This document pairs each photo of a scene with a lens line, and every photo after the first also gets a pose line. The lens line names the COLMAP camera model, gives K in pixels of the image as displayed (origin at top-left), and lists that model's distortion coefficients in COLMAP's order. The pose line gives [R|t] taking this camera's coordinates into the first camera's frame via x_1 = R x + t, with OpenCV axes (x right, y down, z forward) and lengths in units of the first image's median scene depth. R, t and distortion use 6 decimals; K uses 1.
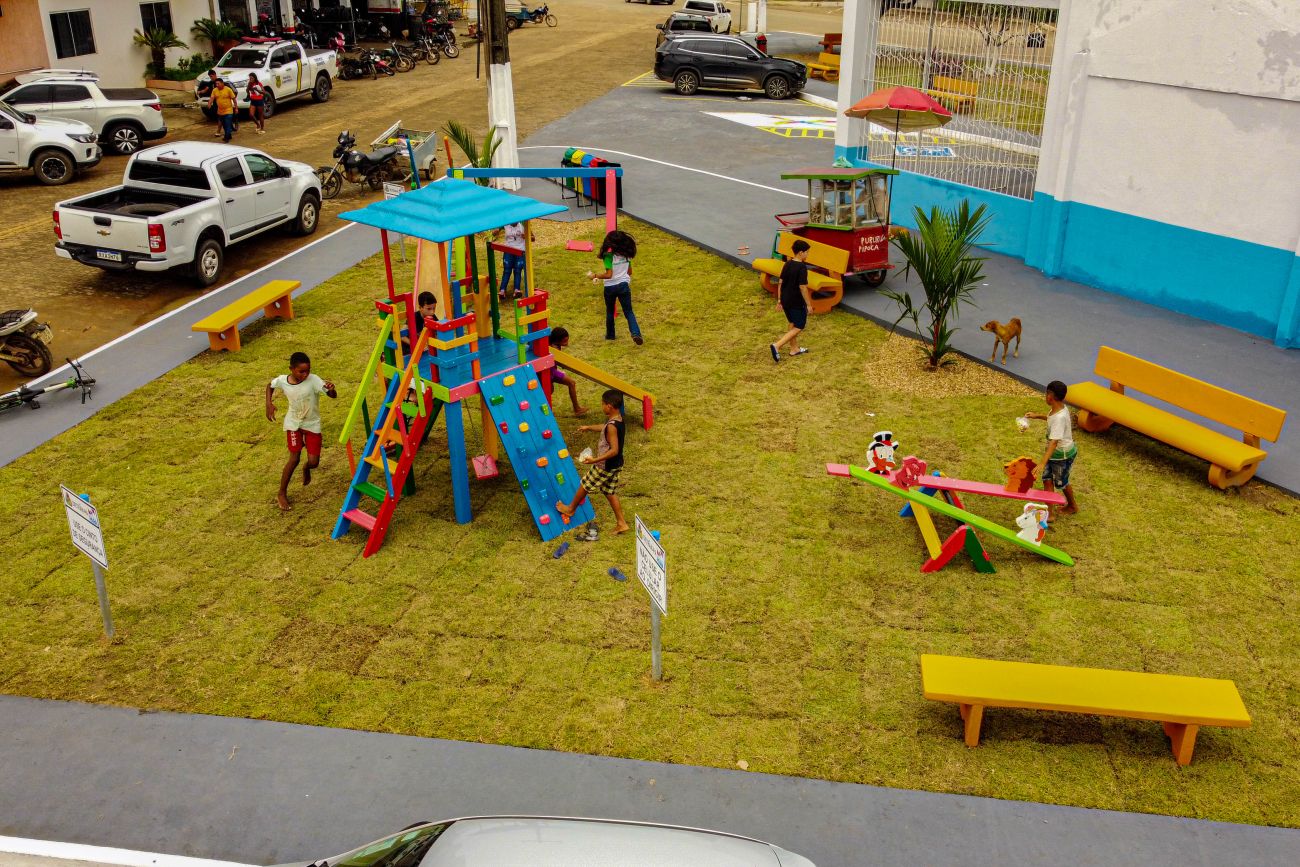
lens RADIAL K [[1166.9, 0, 647.8], [0, 1166.9, 433.4], [0, 0, 1]] dist [0.005949, -0.020063]
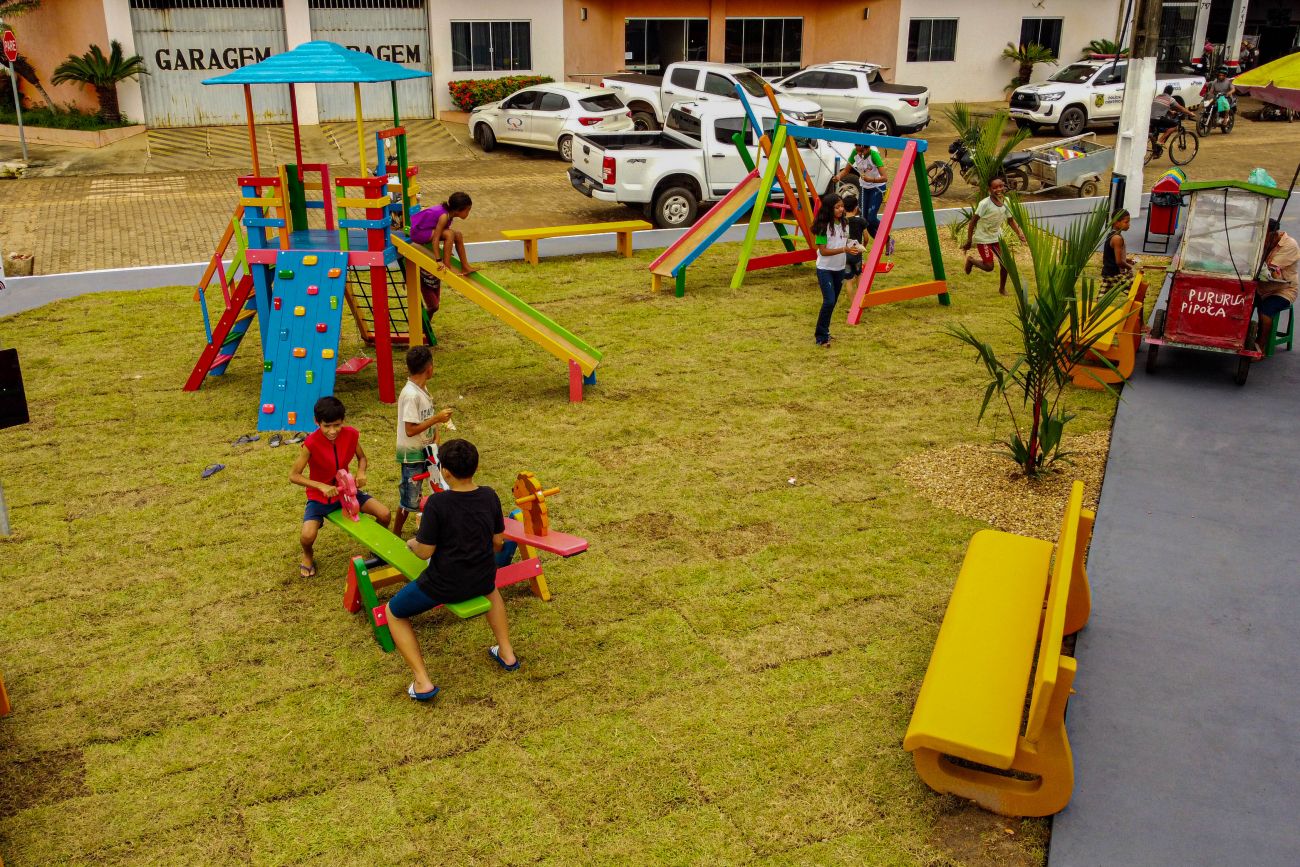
lens RADIAL K [[1166.9, 0, 647.8], [0, 1166.9, 433.4], [0, 0, 1]] dist [0.005949, -0.020063]
pose [[0.580477, 0.286554, -0.762190, 0.487651], [-0.330680, 0.938330, 0.100933, -0.061422], [0.744109, 0.193452, 0.639436, 0.392474]]
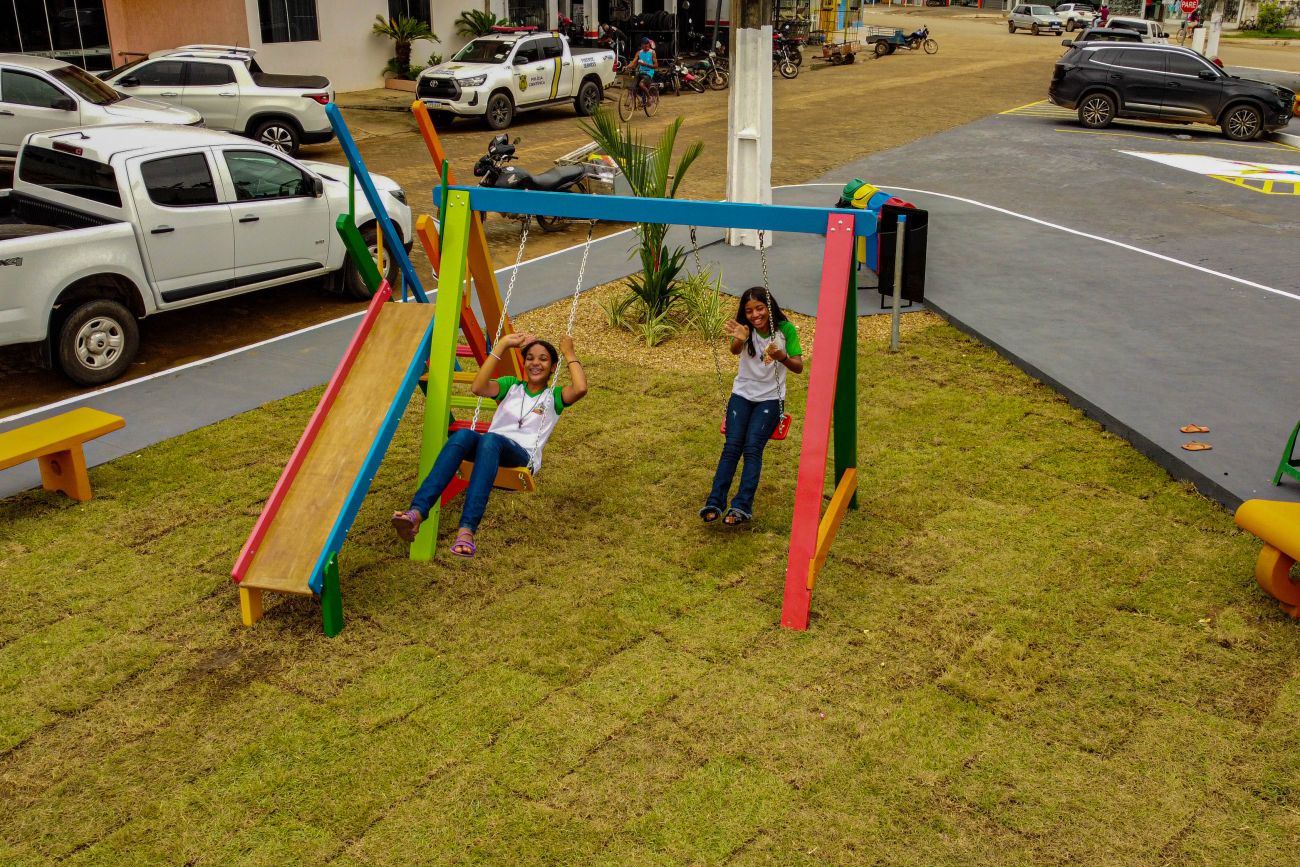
lens RADIAL K [[1166.9, 0, 647.8], [0, 1166.9, 433.4], [0, 0, 1]] dist [0.005949, -0.020063]
pose [[0.946626, 0.121343, -0.298622, 0.024903], [-0.134156, 0.990700, -0.022708, -0.137398], [0.293089, 0.061558, 0.954101, 0.618245]]
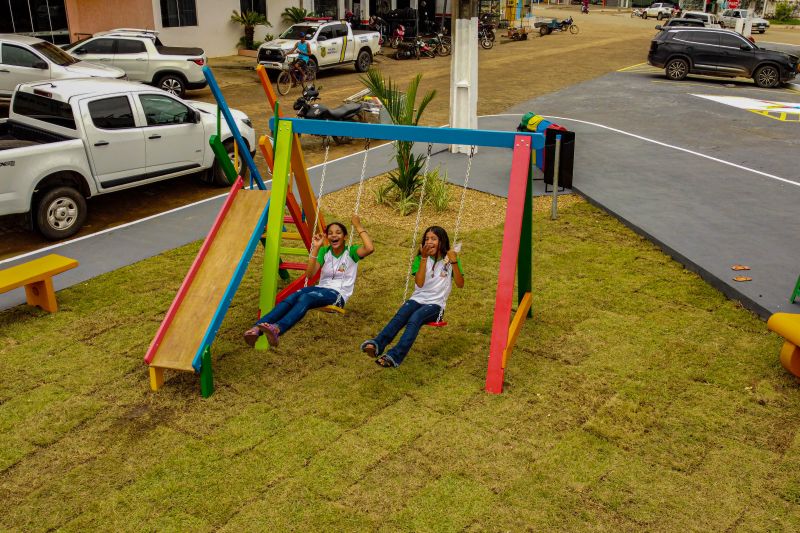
lens RADIAL K [[718.1, 0, 398.7], [0, 718.1, 266.4], [0, 0, 1]] dist [0.005949, -0.020063]
pose [[0.946295, 0.121719, -0.299516, 0.022178], [-0.134856, 0.990586, -0.023505, -0.139248], [0.293836, 0.062634, 0.953802, 0.620442]]
